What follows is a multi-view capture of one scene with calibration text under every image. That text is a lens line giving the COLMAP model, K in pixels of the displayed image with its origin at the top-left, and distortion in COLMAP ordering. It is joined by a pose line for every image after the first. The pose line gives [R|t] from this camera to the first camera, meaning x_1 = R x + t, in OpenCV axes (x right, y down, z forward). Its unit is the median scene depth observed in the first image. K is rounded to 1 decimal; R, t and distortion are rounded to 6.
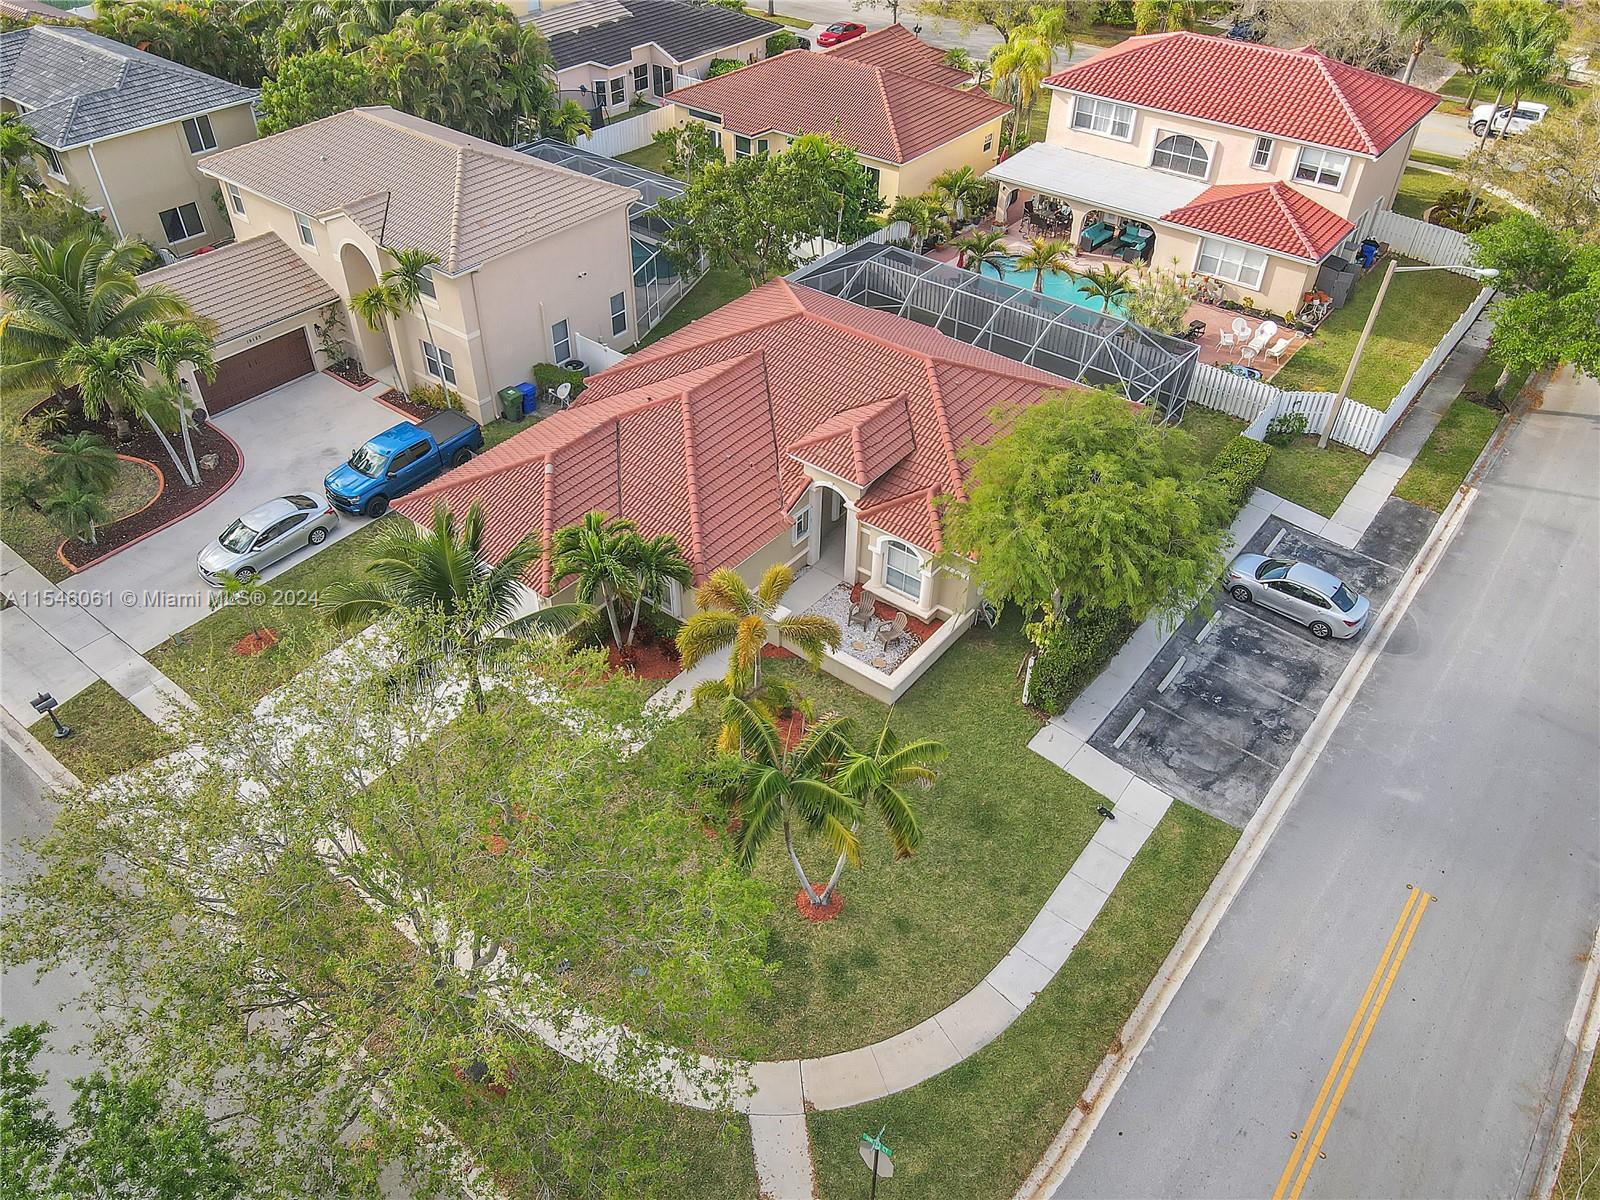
lens RADIAL K [[1173.6, 0, 794.6], [0, 1173.6, 598.3], [0, 0, 1]] dist [0.017400, -0.000698]
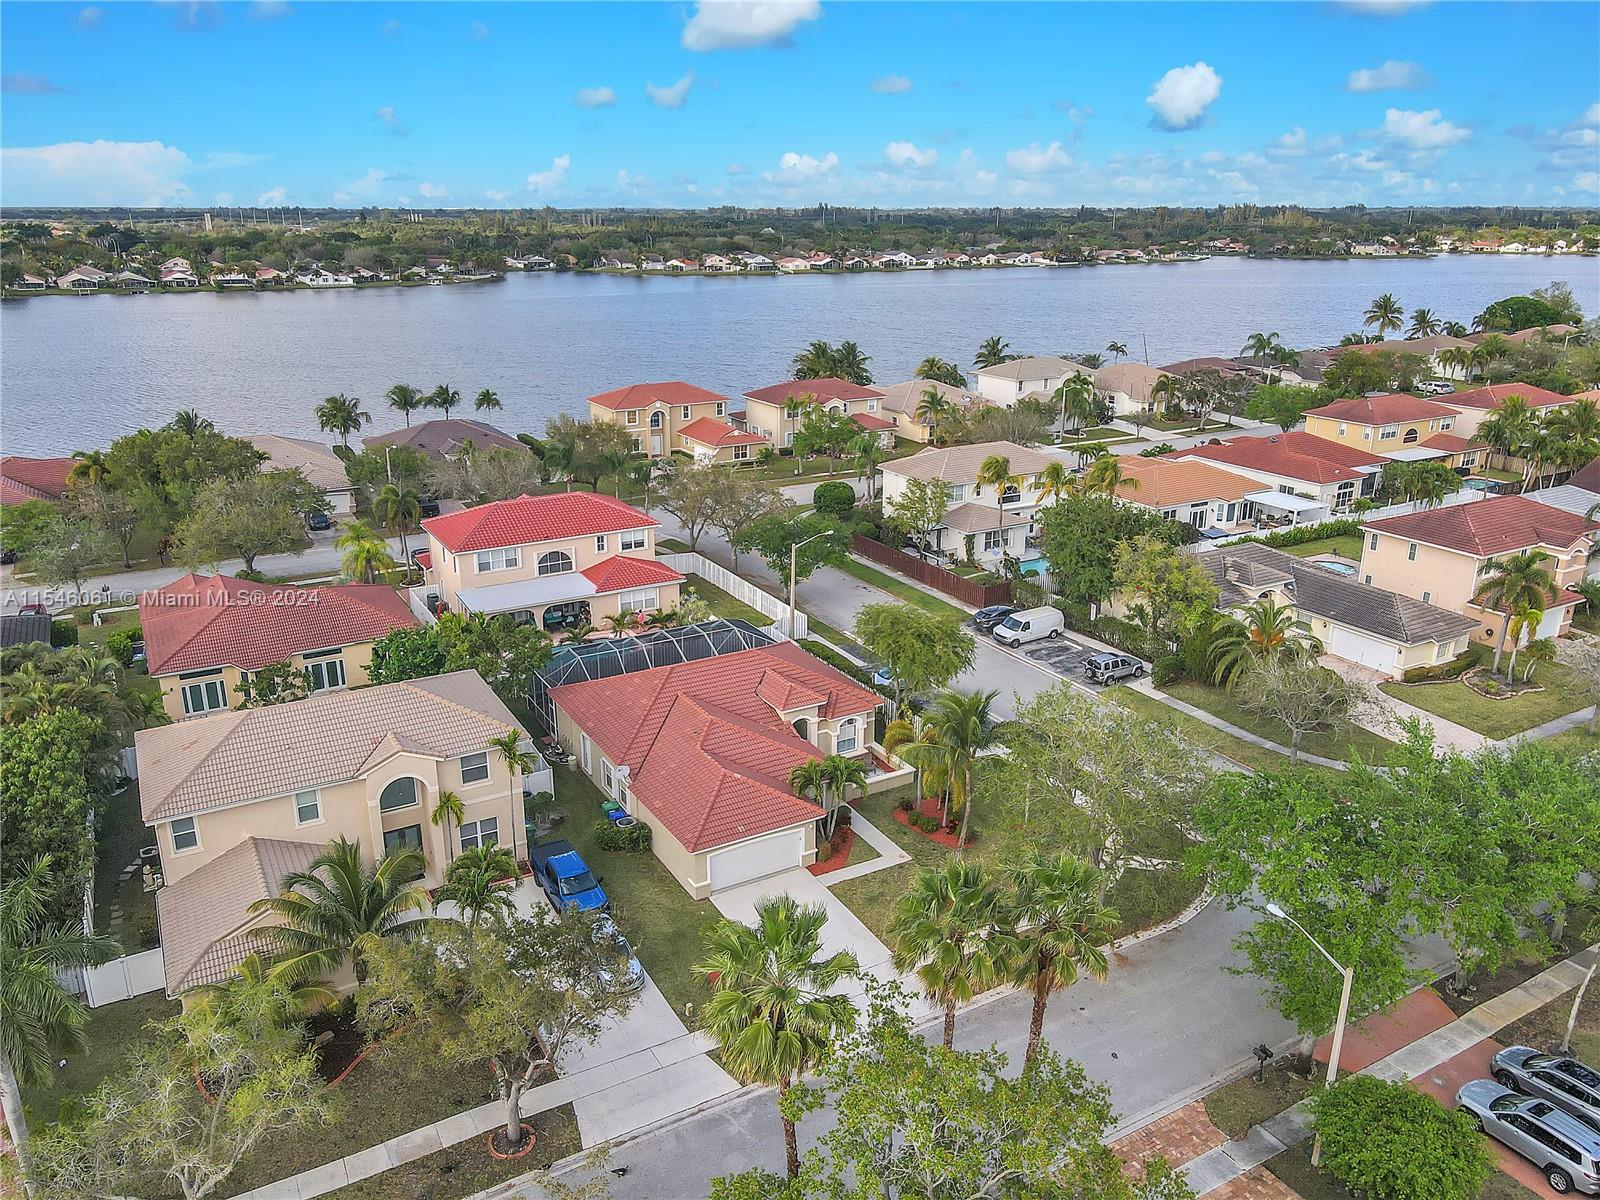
lens RADIAL K [[1173.6, 0, 795.5], [0, 1173.6, 597.3], [0, 0, 1]] dist [0.017400, -0.000698]
pose [[0.372600, -0.302271, 0.877384, -1.273867], [0.601078, 0.798940, 0.019985, -0.240835], [-0.707018, 0.519930, 0.479373, 0.062503]]
